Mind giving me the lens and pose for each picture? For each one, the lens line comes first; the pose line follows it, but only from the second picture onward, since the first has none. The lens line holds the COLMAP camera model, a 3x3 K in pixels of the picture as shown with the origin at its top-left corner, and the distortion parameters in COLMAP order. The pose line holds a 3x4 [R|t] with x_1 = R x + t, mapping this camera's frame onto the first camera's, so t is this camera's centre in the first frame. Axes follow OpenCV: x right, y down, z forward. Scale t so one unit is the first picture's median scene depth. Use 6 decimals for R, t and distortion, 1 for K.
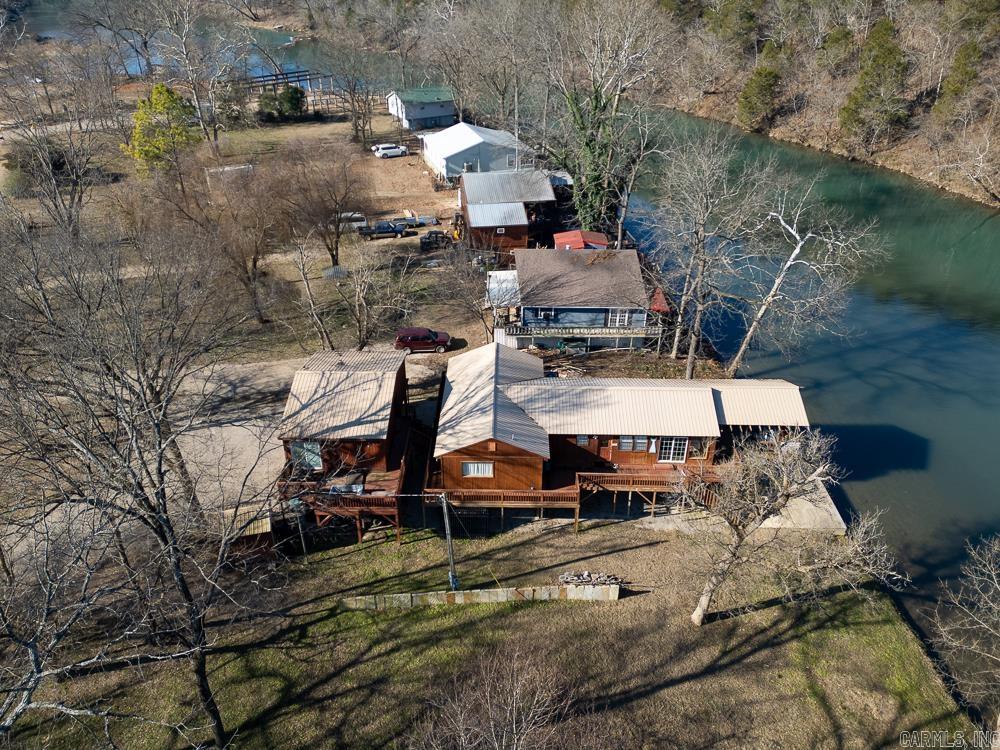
lens RADIAL K [[761.3, 0, 500.5], [0, 761.3, 372.2], [0, 0, 1]] dist [0.057208, -0.001170]
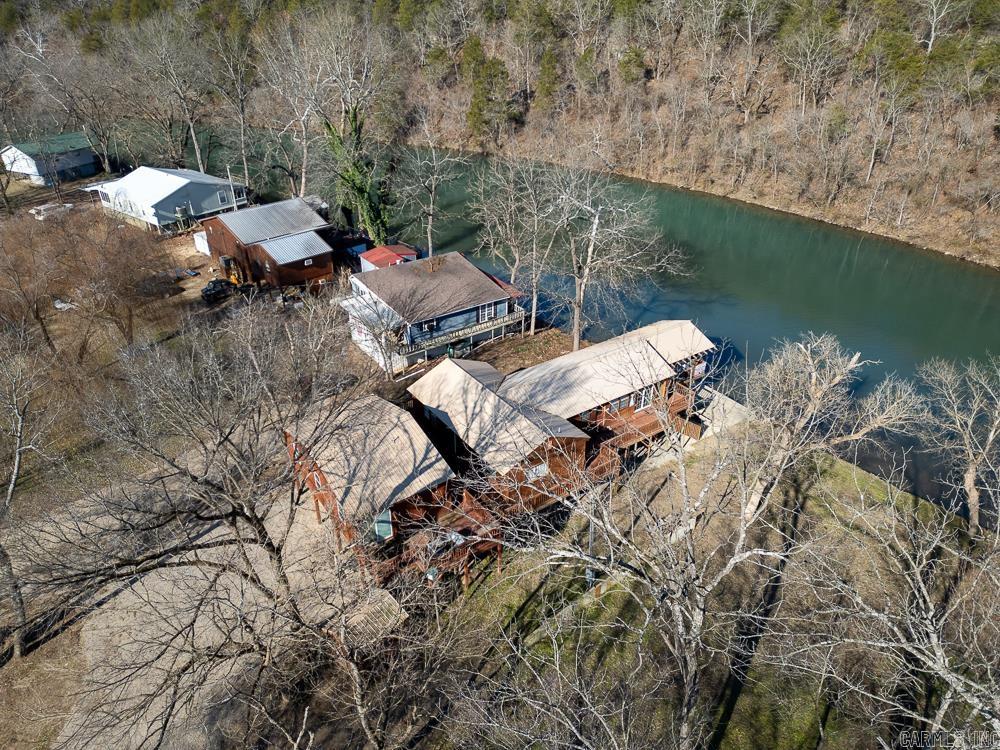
lens RADIAL K [[691.2, 0, 502.6], [0, 691.2, 378.9], [0, 0, 1]] dist [0.063667, -0.037481]
pose [[0.813588, -0.298634, 0.498891, -0.349423], [0.293293, 0.951648, 0.091352, -0.064255], [-0.502049, 0.071998, 0.861837, 0.146683]]
